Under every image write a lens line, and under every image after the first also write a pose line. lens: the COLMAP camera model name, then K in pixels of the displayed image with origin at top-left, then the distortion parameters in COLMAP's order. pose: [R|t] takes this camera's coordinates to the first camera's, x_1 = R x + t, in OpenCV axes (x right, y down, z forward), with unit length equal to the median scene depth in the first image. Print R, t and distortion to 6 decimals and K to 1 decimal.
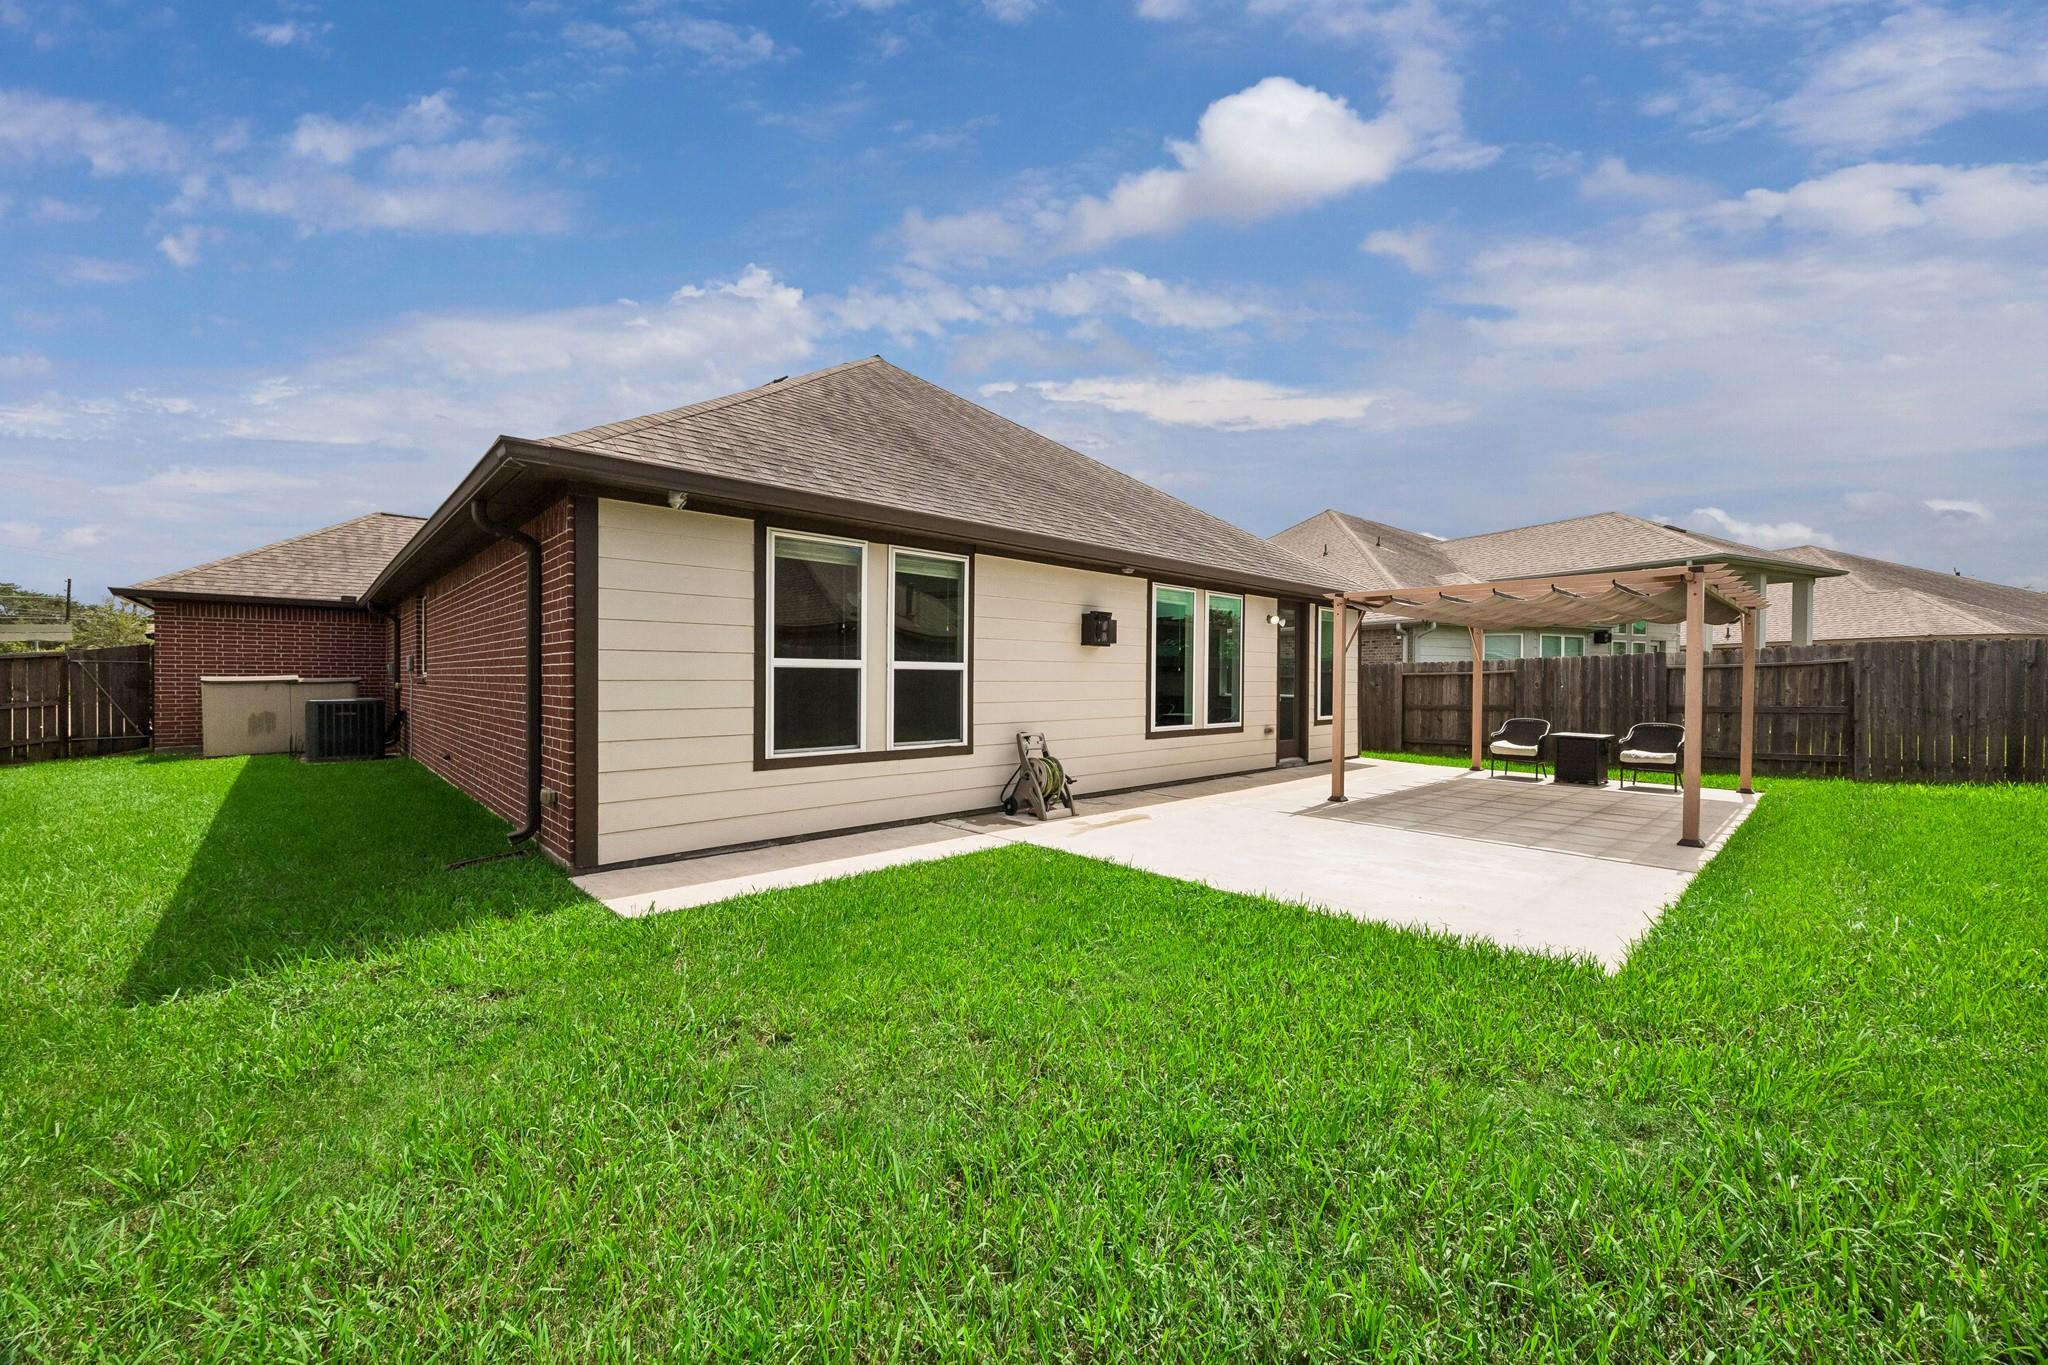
lens RADIAL K [[802.9, 0, 1022.6], [0, 802.9, 694.7], [0, 0, 1]] dist [0.001422, 0.000051]
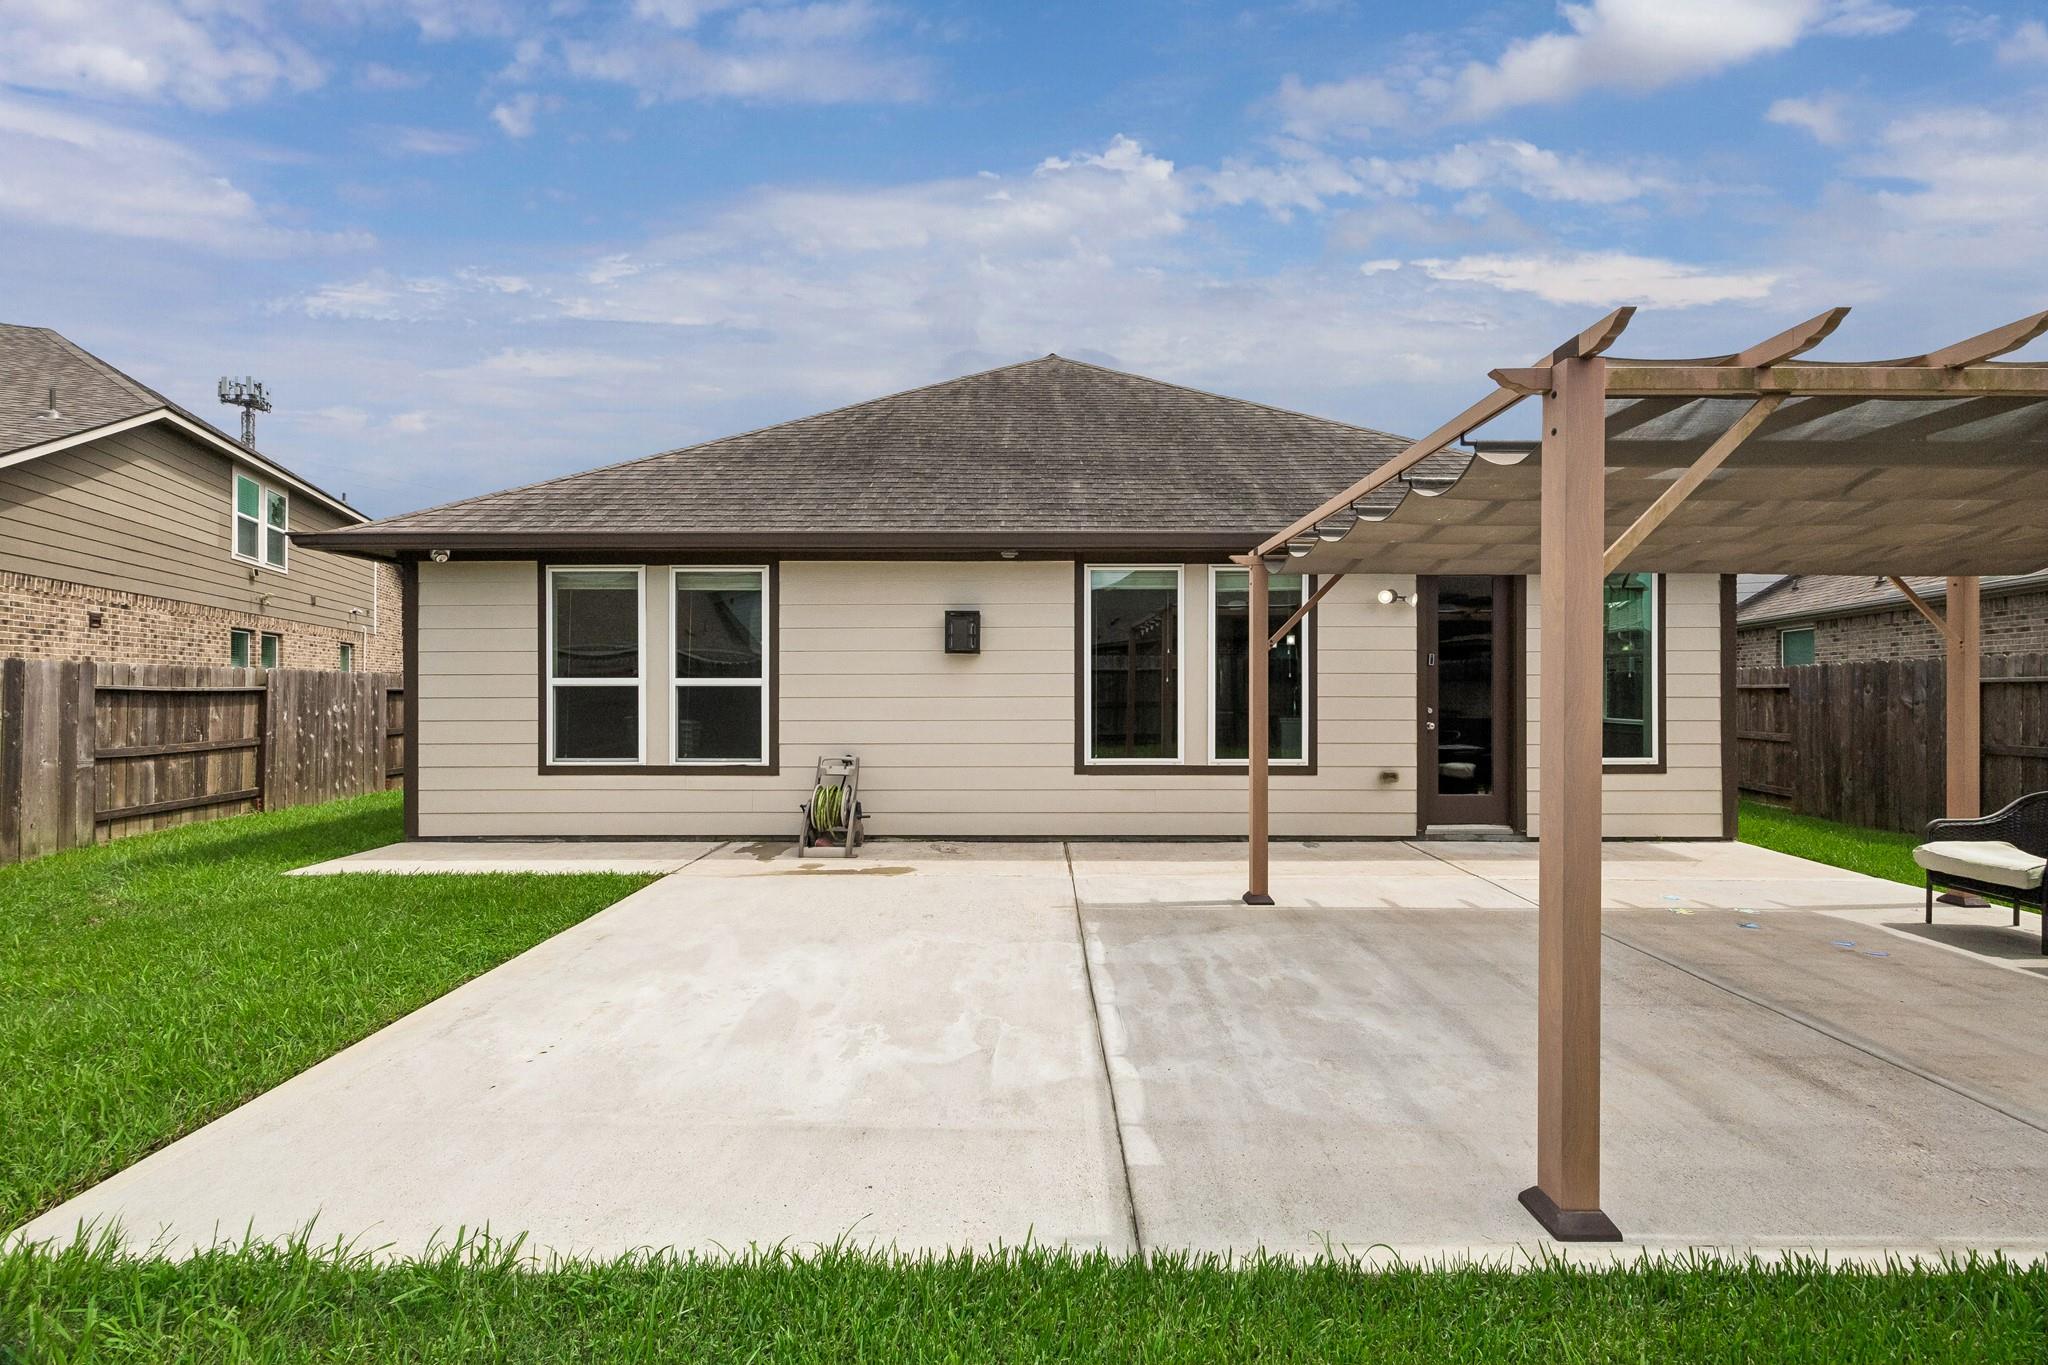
lens RADIAL K [[827.3, 0, 1024.0], [0, 827.3, 682.5], [0, 0, 1]] dist [-0.000362, -0.000092]
pose [[0.712634, 0.000083, -0.701536, 0.895029], [-0.008213, 0.999932, -0.008225, -0.031364], [0.701488, 0.011623, 0.712586, 0.561390]]
